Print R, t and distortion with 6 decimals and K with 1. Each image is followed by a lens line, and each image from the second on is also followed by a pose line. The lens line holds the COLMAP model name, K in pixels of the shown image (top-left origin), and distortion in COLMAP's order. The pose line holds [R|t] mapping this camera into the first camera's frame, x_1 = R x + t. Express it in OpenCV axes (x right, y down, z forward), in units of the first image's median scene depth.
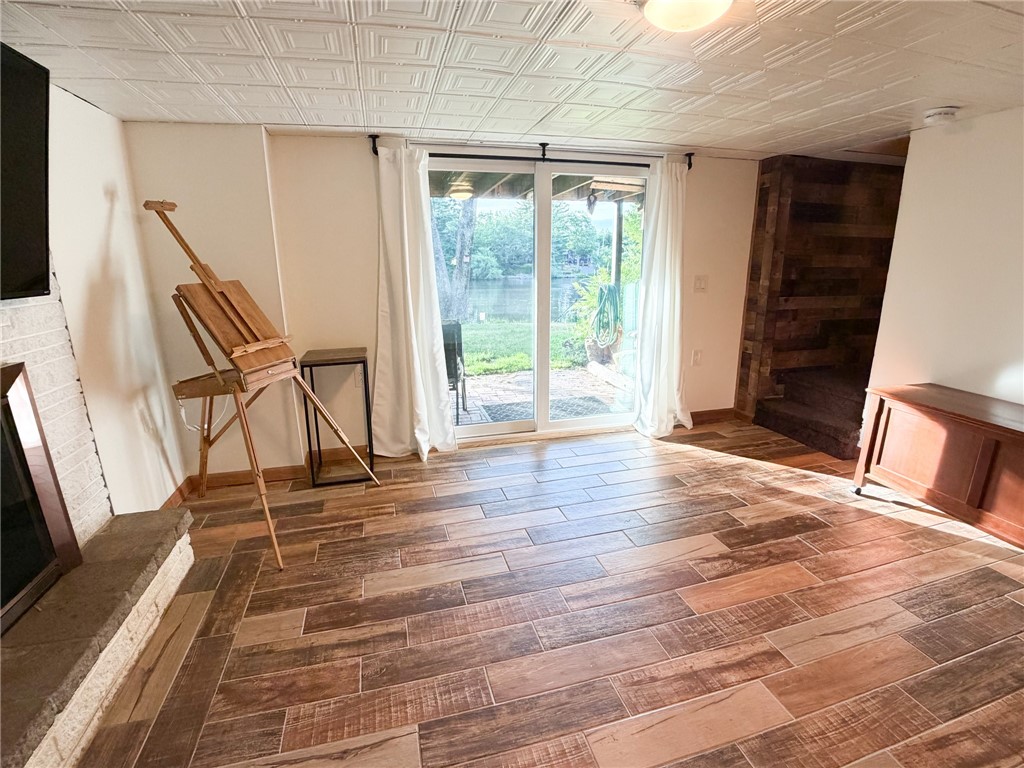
lens RADIAL K [[480.3, 0, 510.2], [0, 480.3, 370.4], [0, 0, 1]] dist [-0.045256, 0.001292]
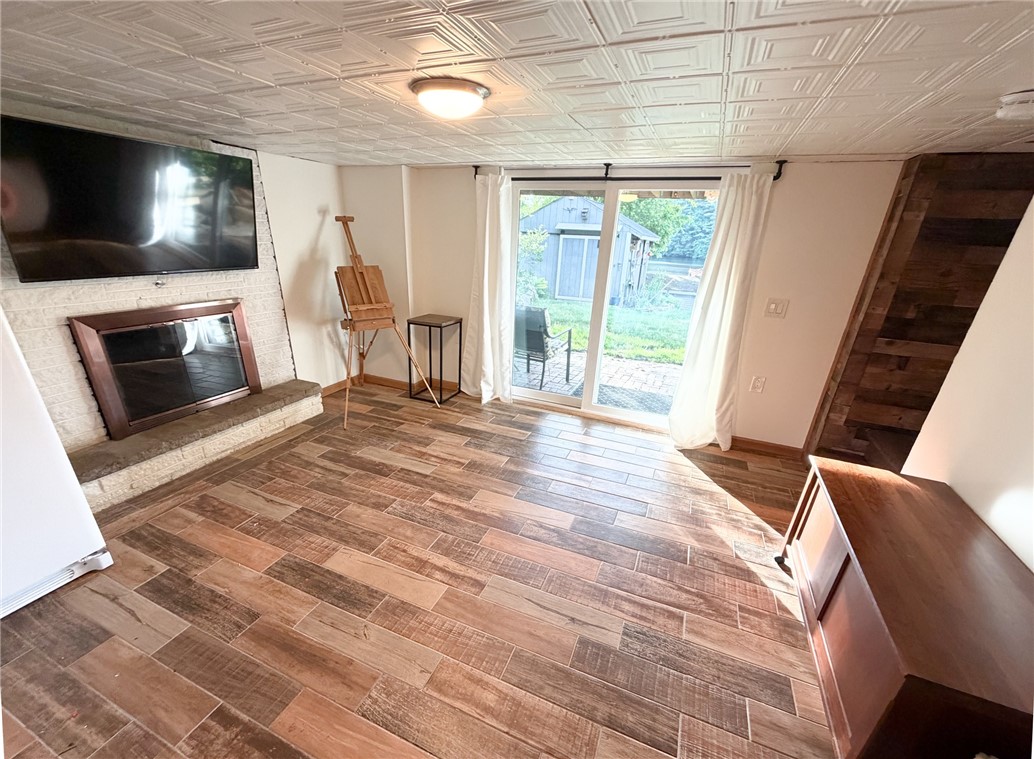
lens RADIAL K [[428.6, 0, 523.4], [0, 428.6, 392.2], [0, 0, 1]] dist [-0.000190, -0.009959]
pose [[0.787933, 0.257465, -0.559351, 0.859090], [-0.185785, 0.965458, 0.182687, -0.137384], [0.587065, -0.040026, 0.808549, 0.050201]]
